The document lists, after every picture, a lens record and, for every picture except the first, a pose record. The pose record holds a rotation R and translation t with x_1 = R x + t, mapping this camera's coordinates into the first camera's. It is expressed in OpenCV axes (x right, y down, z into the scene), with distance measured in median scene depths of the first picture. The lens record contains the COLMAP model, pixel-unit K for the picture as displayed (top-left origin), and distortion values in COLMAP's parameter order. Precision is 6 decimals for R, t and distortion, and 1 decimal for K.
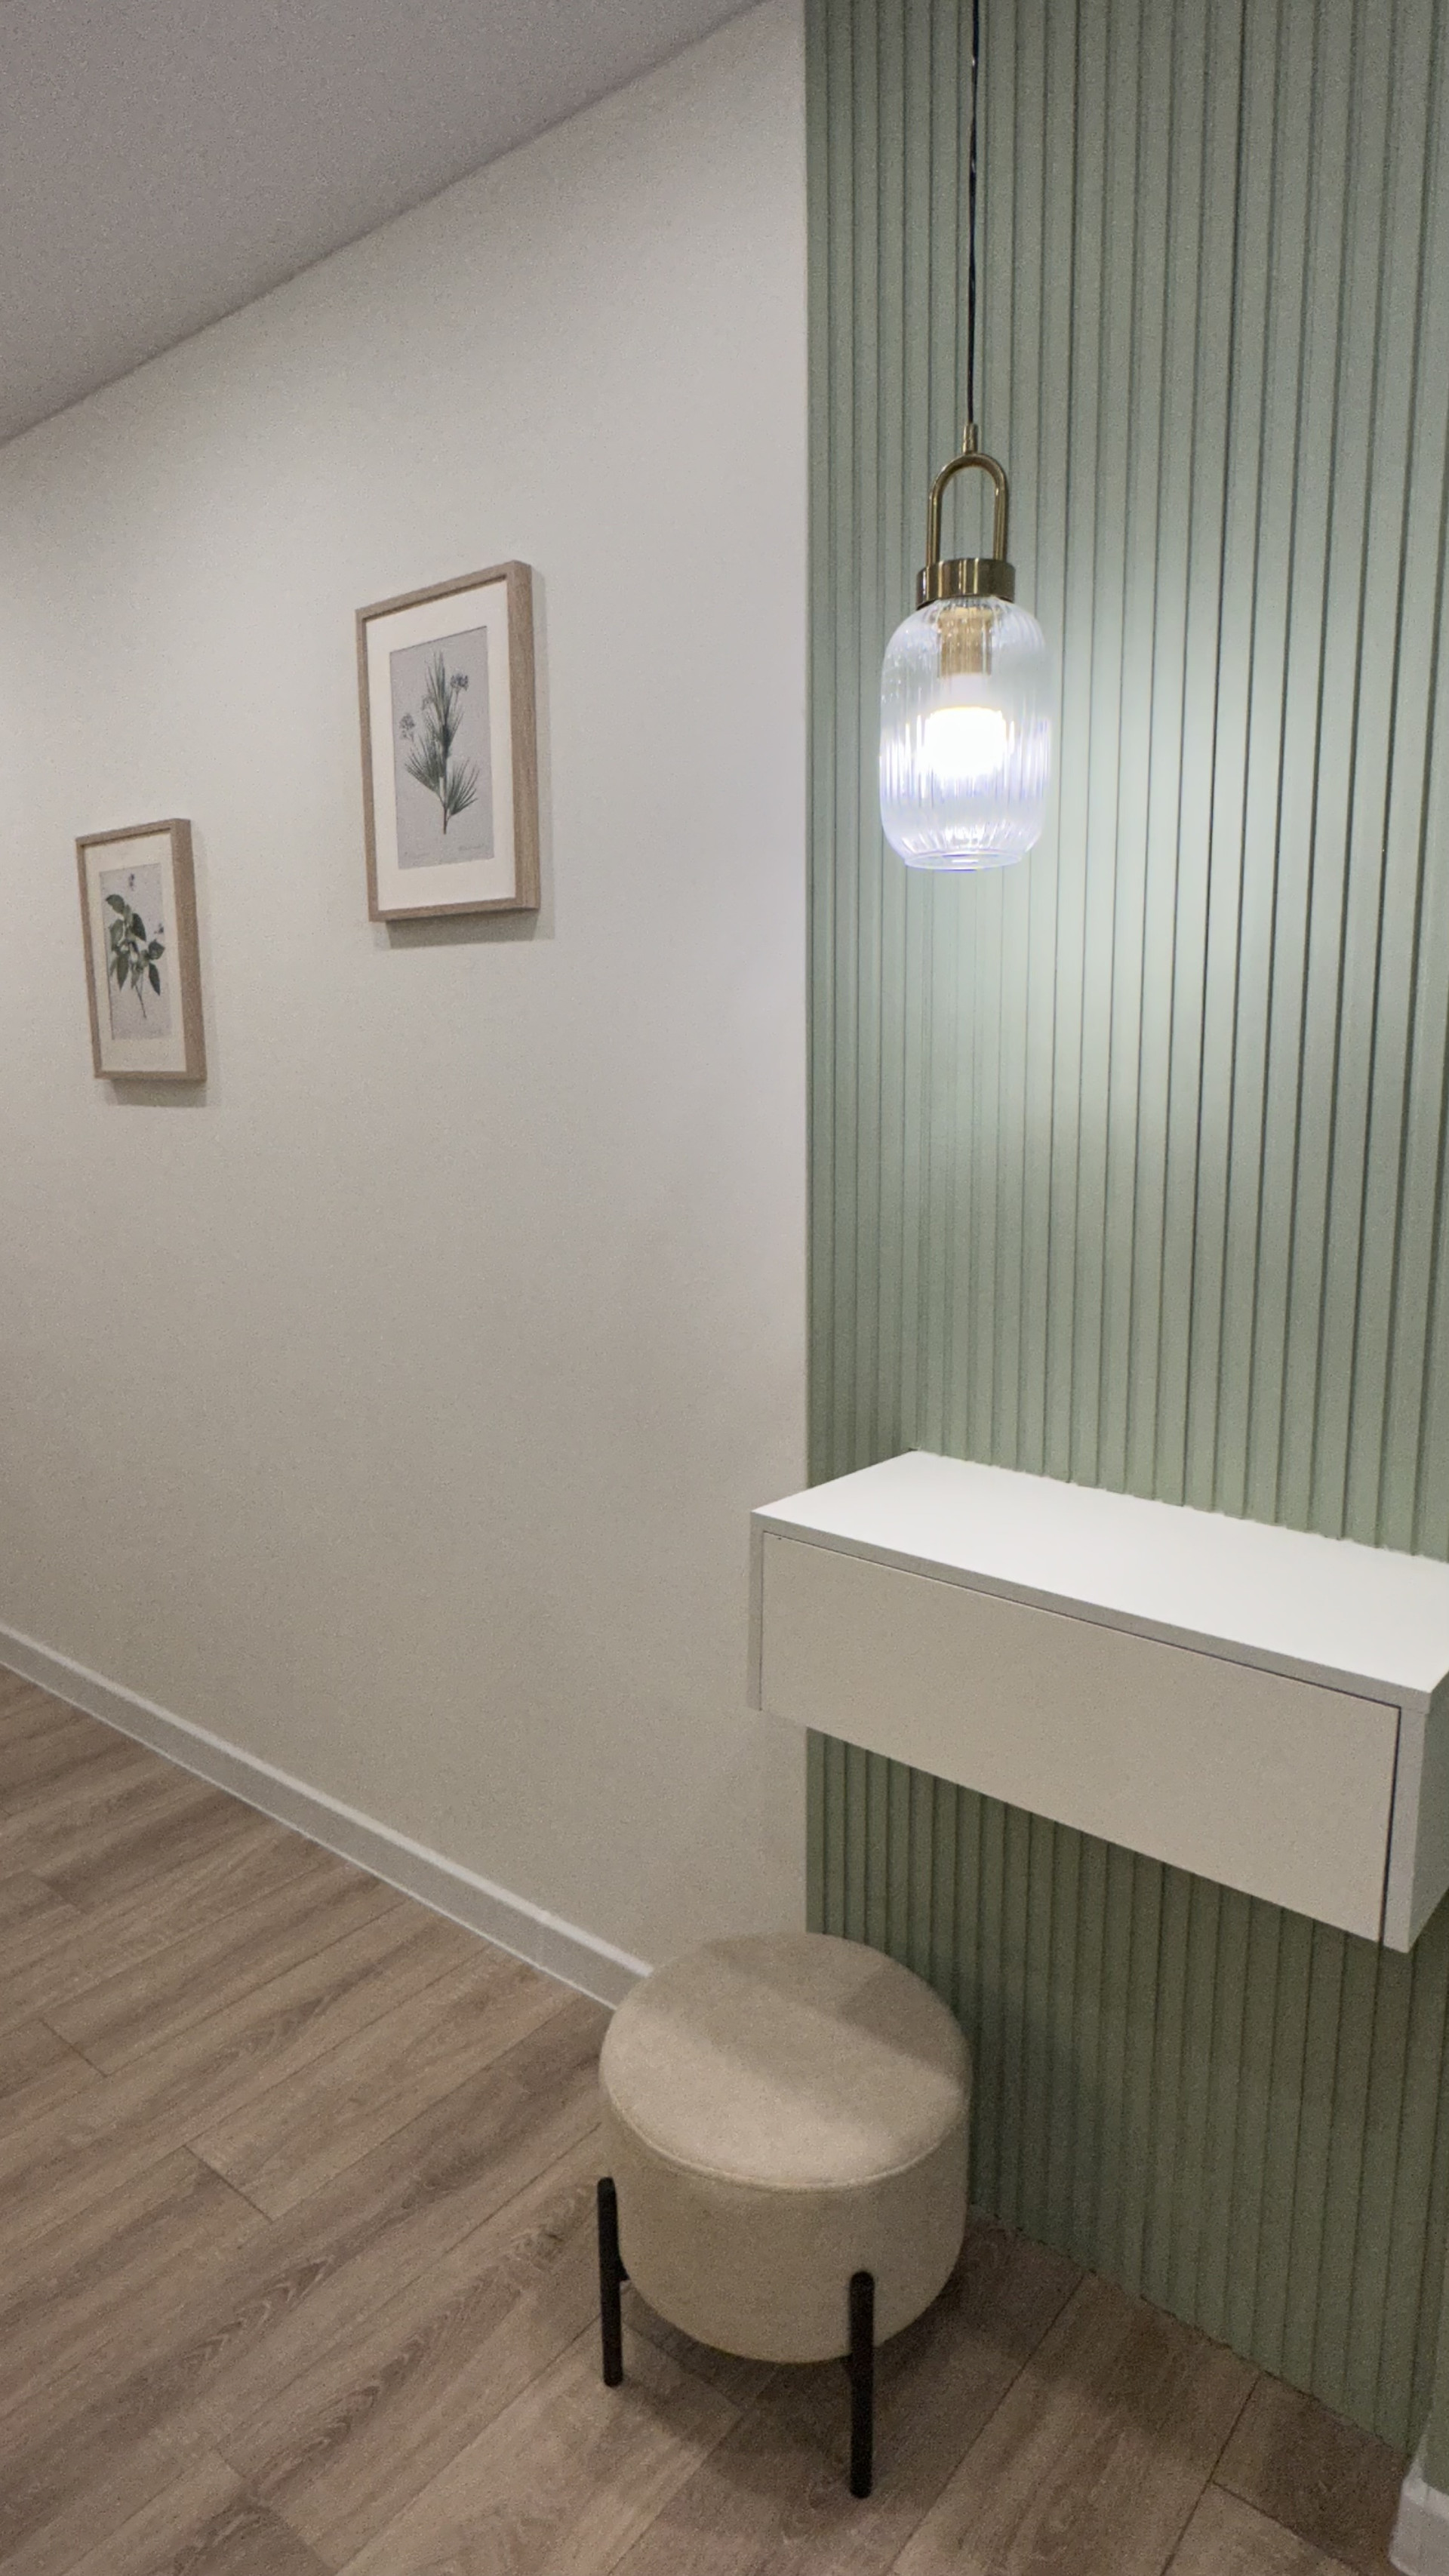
lens RADIAL K [[1457.9, 0, 699.8], [0, 1457.9, 1283.4], [0, 0, 1]] dist [-0.000055, 0.000468]
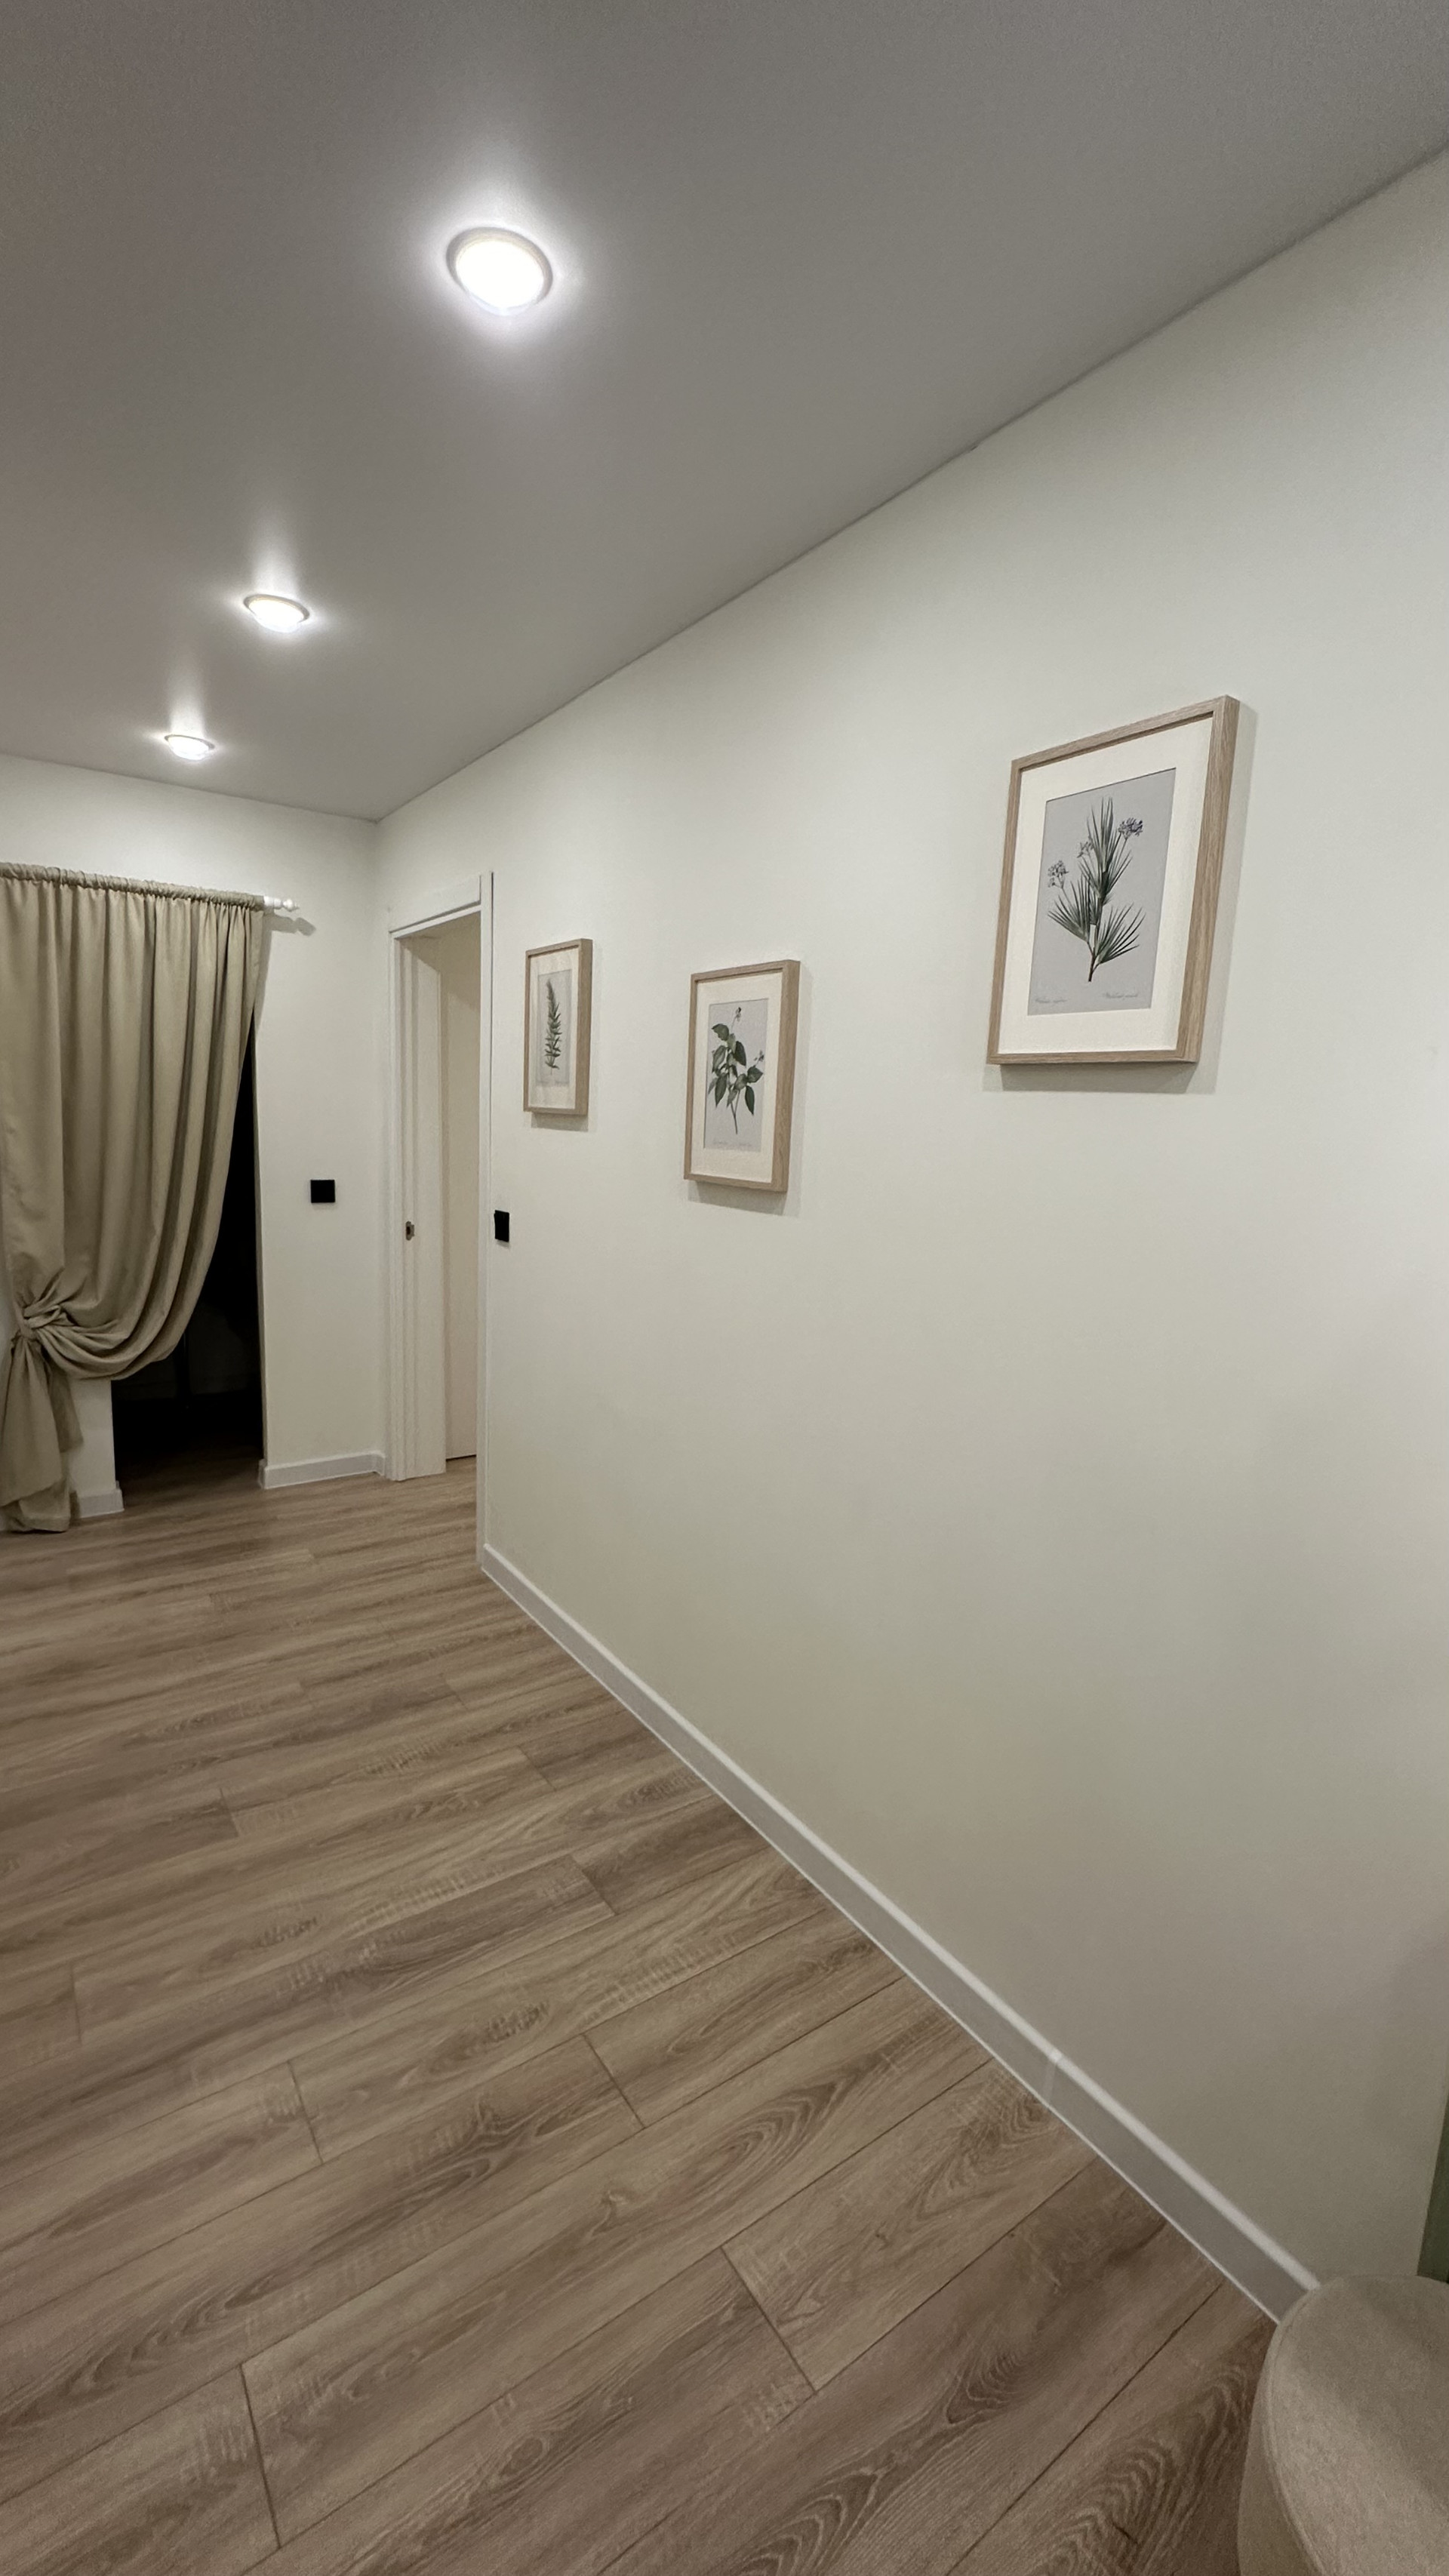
lens RADIAL K [[1075.5, 0, 724.5], [0, 1075.5, 1288.0], [0, 0, 1]] dist [-0.002291, 0.000841]
pose [[0.962631, 0.095534, -0.253407, -0.208009], [-0.098106, 0.995173, 0.002499, -0.078467], [0.252422, 0.022455, 0.967357, 0.234610]]
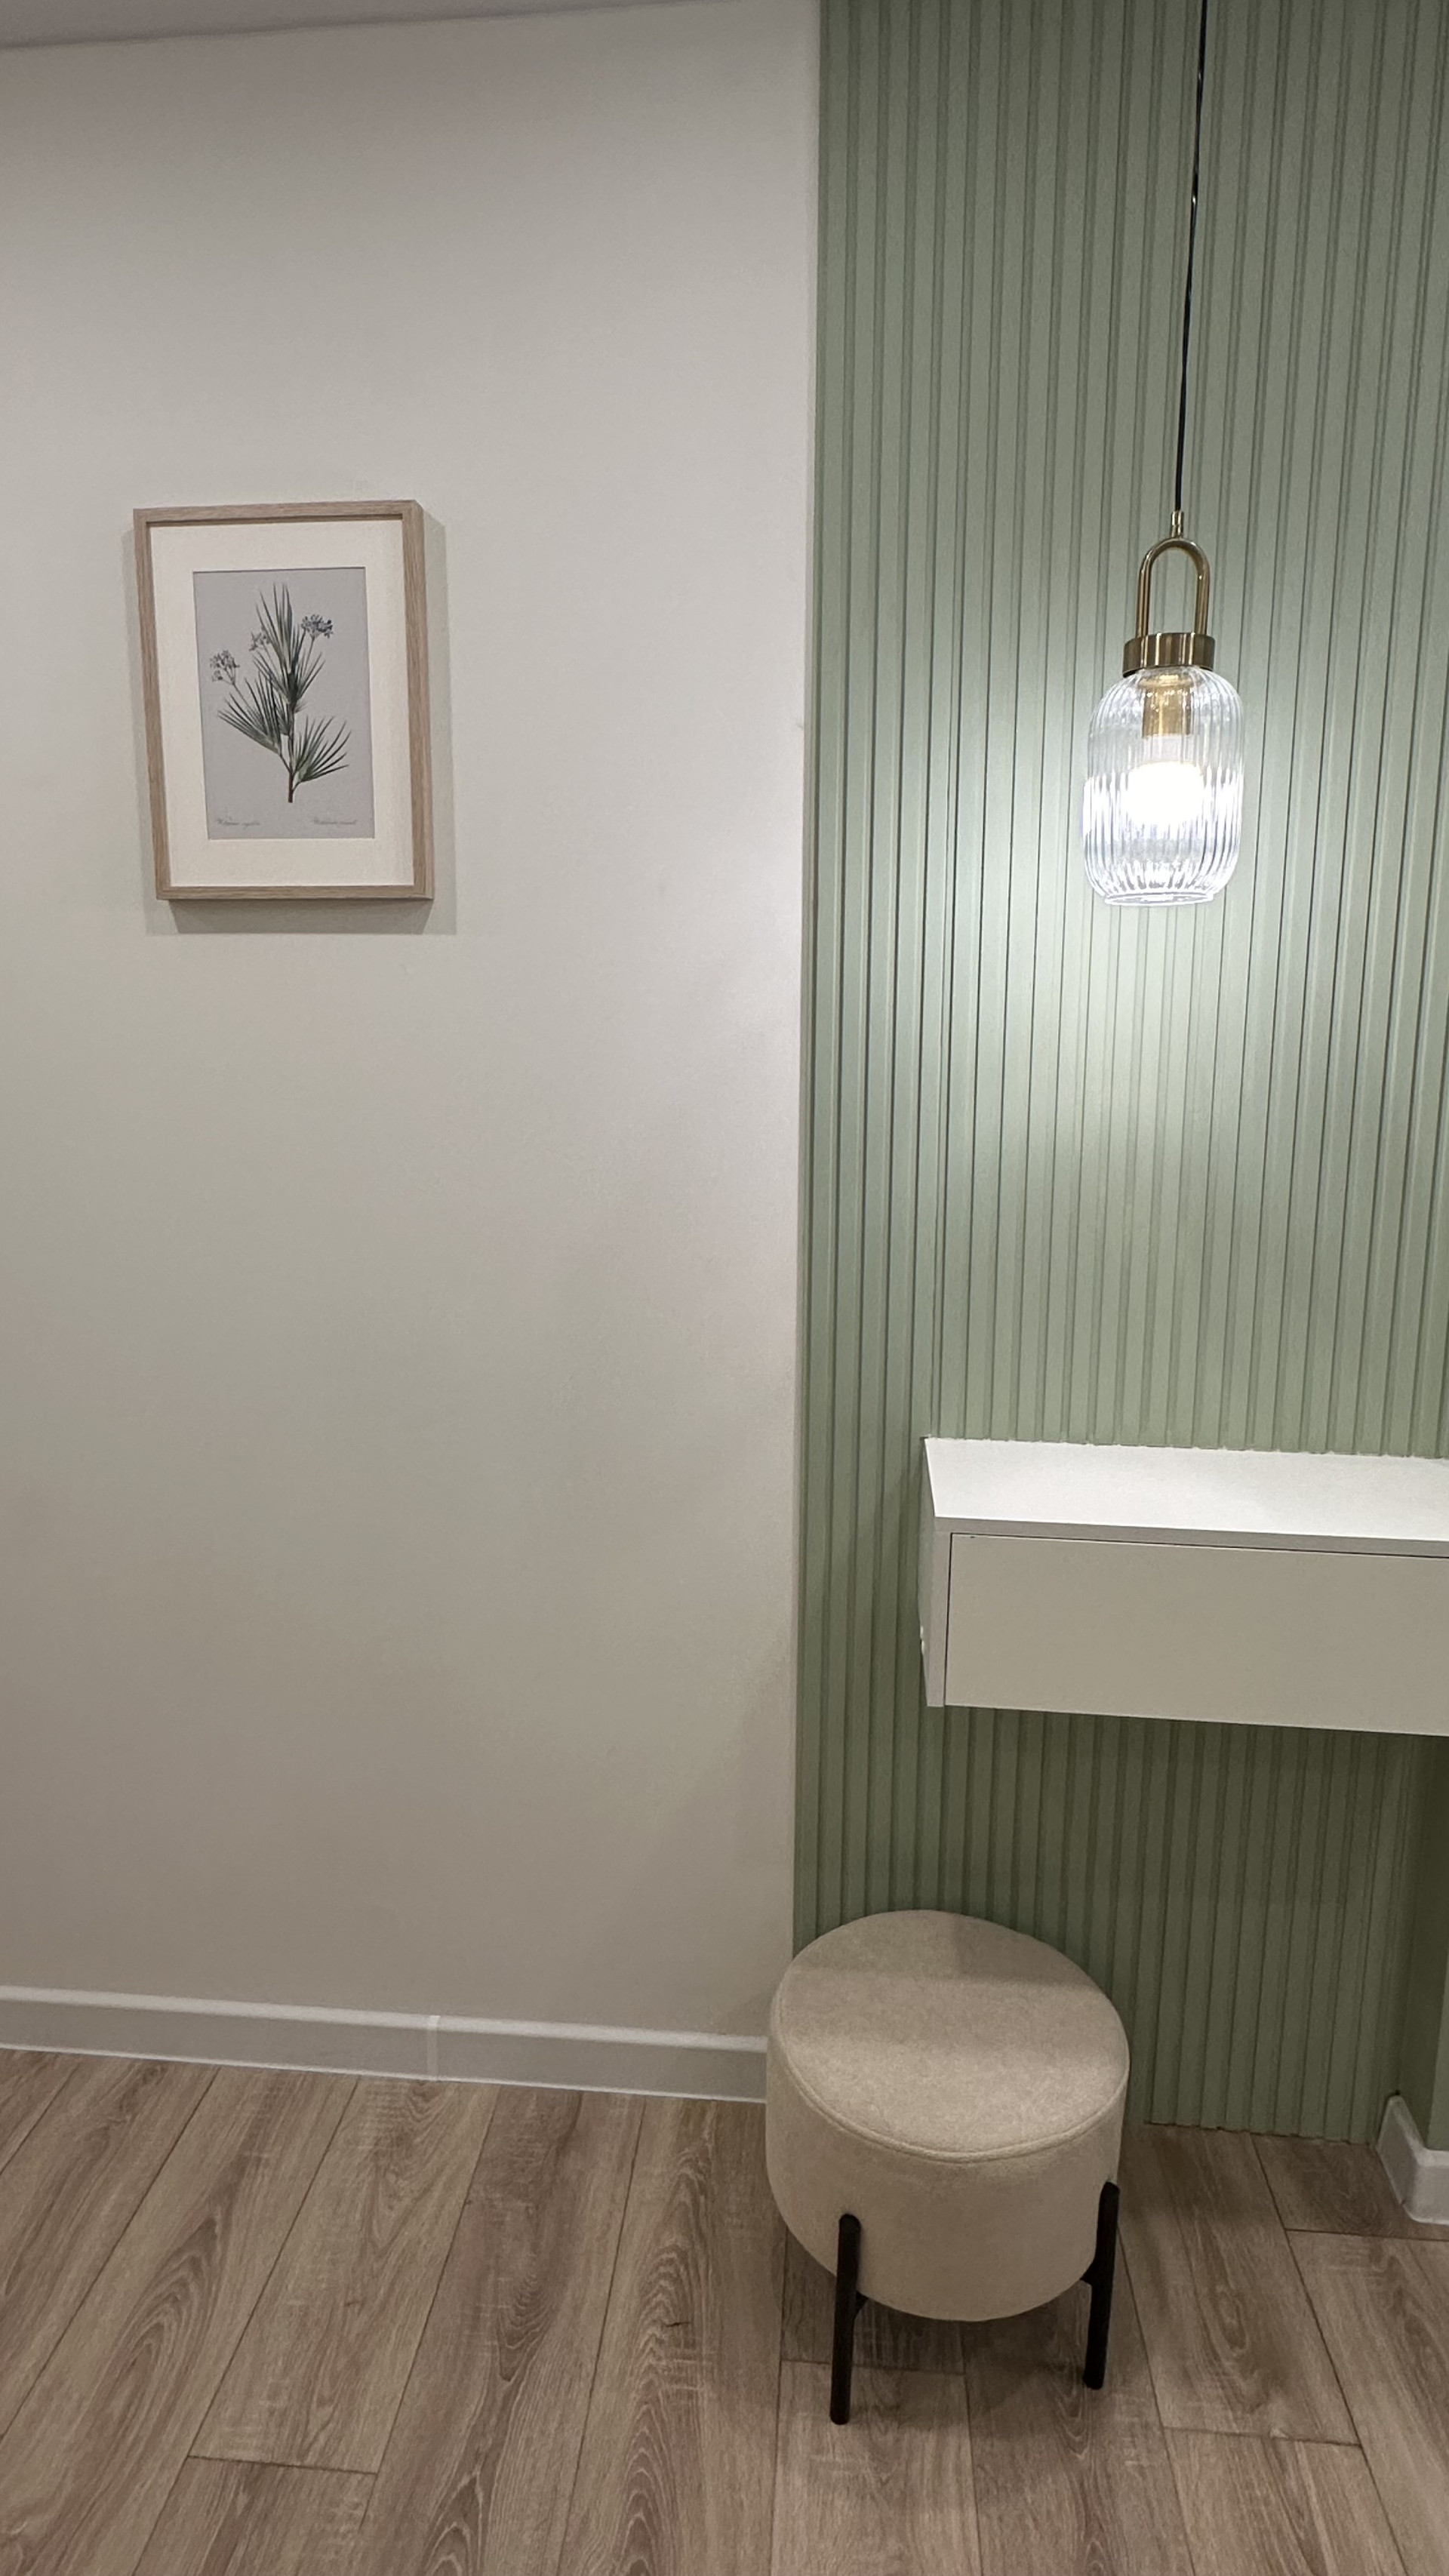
lens RADIAL K [[1457.9, 0, 699.8], [0, 1457.9, 1283.4], [0, 0, 1]] dist [-0.000055, 0.000468]
pose [[0.826064, -0.089396, 0.556441, -0.471829], [0.082186, 0.995893, 0.037988, -0.043517], [-0.557551, 0.014351, 0.830018, 0.170228]]
